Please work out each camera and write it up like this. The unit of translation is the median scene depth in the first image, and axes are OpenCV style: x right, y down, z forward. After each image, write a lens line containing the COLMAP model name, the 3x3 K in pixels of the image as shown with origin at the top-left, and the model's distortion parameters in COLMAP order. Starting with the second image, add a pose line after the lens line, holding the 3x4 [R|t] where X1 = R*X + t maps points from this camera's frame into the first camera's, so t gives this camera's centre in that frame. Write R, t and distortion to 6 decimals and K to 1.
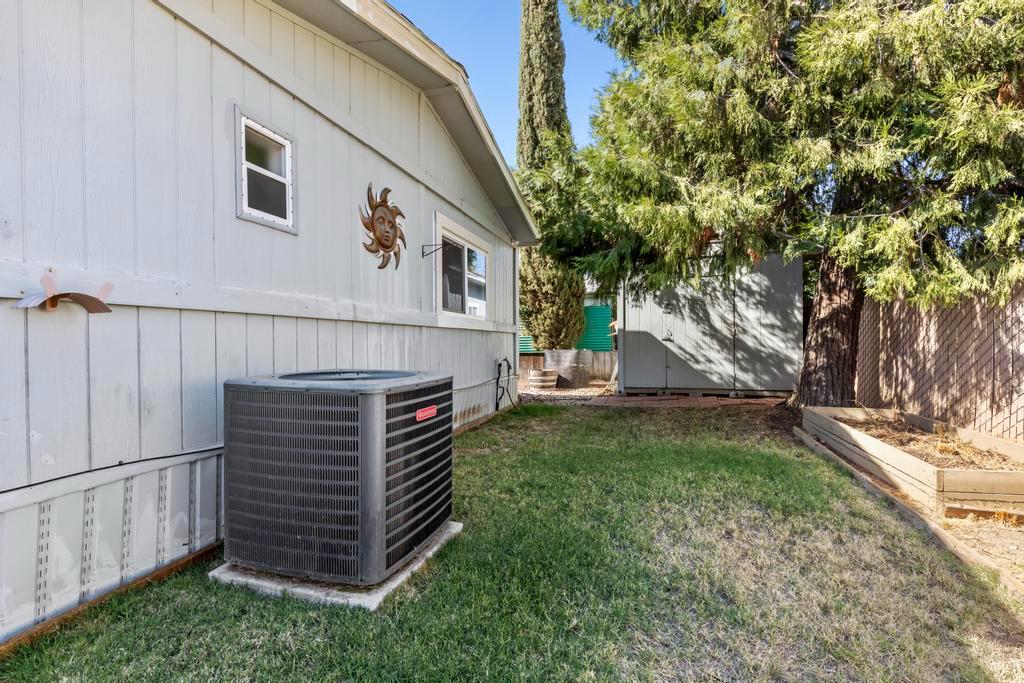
lens RADIAL K [[463.4, 0, 511.8], [0, 463.4, 341.5], [0, 0, 1]] dist [0.009173, -0.003015]
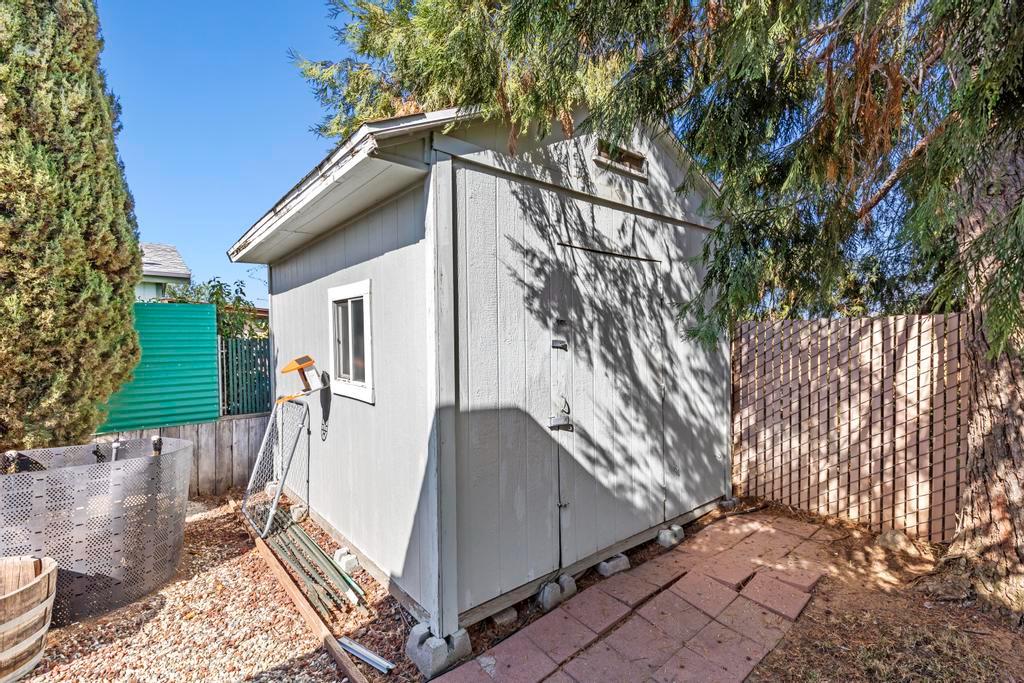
lens RADIAL K [[463.4, 0, 515.4], [0, 463.4, 348.6], [0, 0, 1]] dist [0.009173, -0.003015]
pose [[0.525403, -0.014055, 0.850737, 0.017171], [0.008171, 0.999901, 0.011474, -0.065452], [-0.850814, 0.000923, 0.525466, 0.870249]]
